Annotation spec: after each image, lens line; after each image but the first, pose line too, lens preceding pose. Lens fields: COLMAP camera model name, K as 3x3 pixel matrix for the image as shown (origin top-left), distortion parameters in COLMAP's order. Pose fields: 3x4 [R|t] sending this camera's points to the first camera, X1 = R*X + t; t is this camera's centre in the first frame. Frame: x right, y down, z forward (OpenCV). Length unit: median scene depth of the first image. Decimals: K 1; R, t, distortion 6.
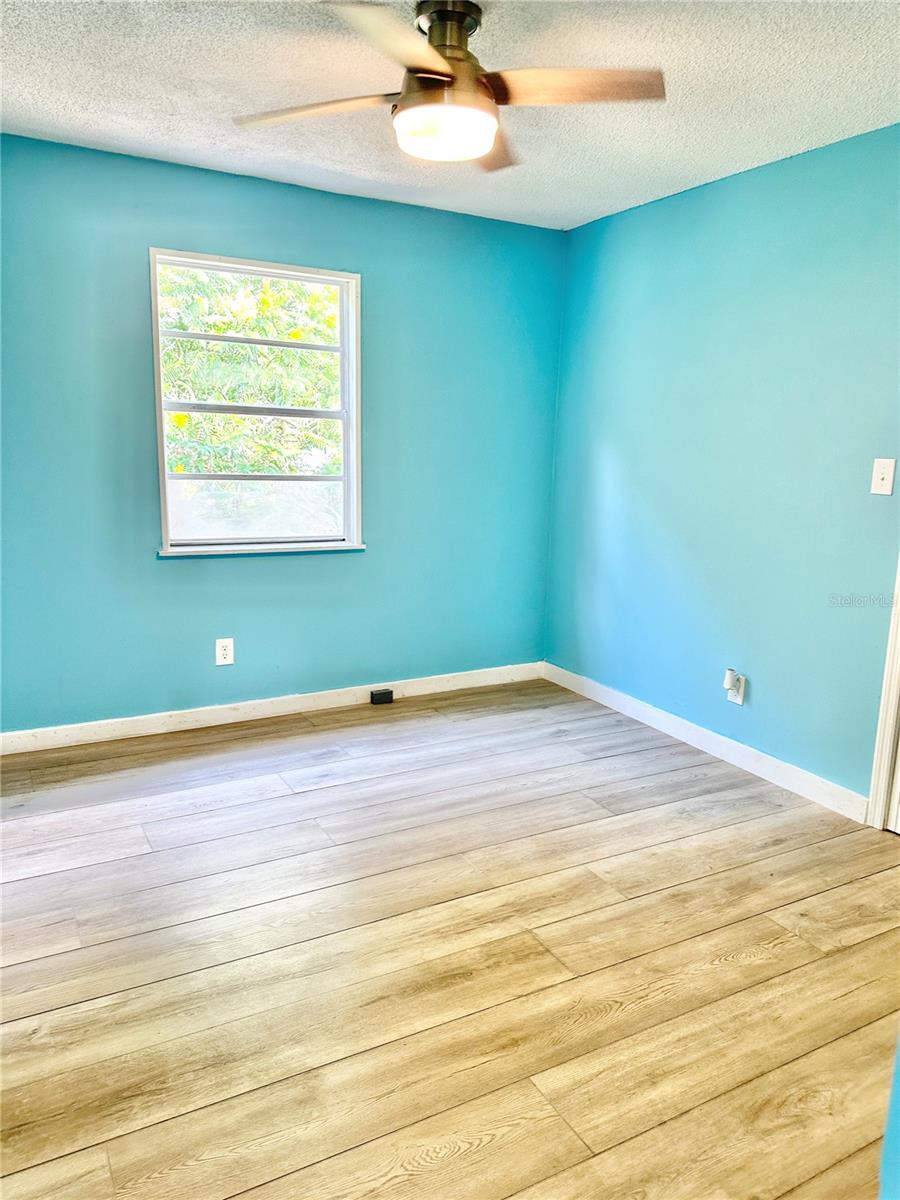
lens RADIAL K [[842.8, 0, 452.9], [0, 842.8, 599.1], [0, 0, 1]] dist [0.043625, -0.059240]
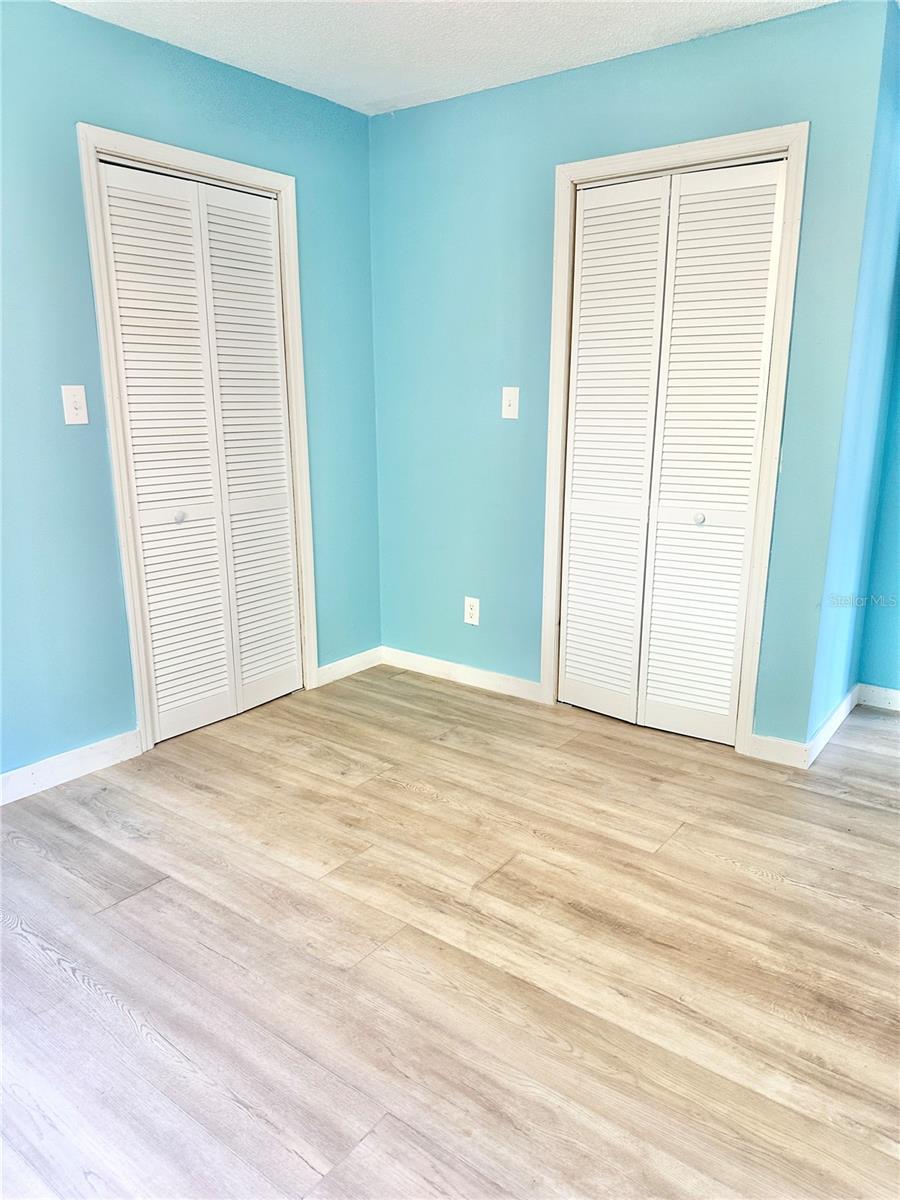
lens RADIAL K [[842.8, 0, 453.2], [0, 842.8, 603.0], [0, 0, 1]] dist [0.043625, -0.059240]
pose [[-0.399285, -0.259010, 0.879480, -0.641322], [0.164546, 0.923445, 0.346662, -0.239251], [-0.901940, 0.283131, -0.326098, 1.195845]]
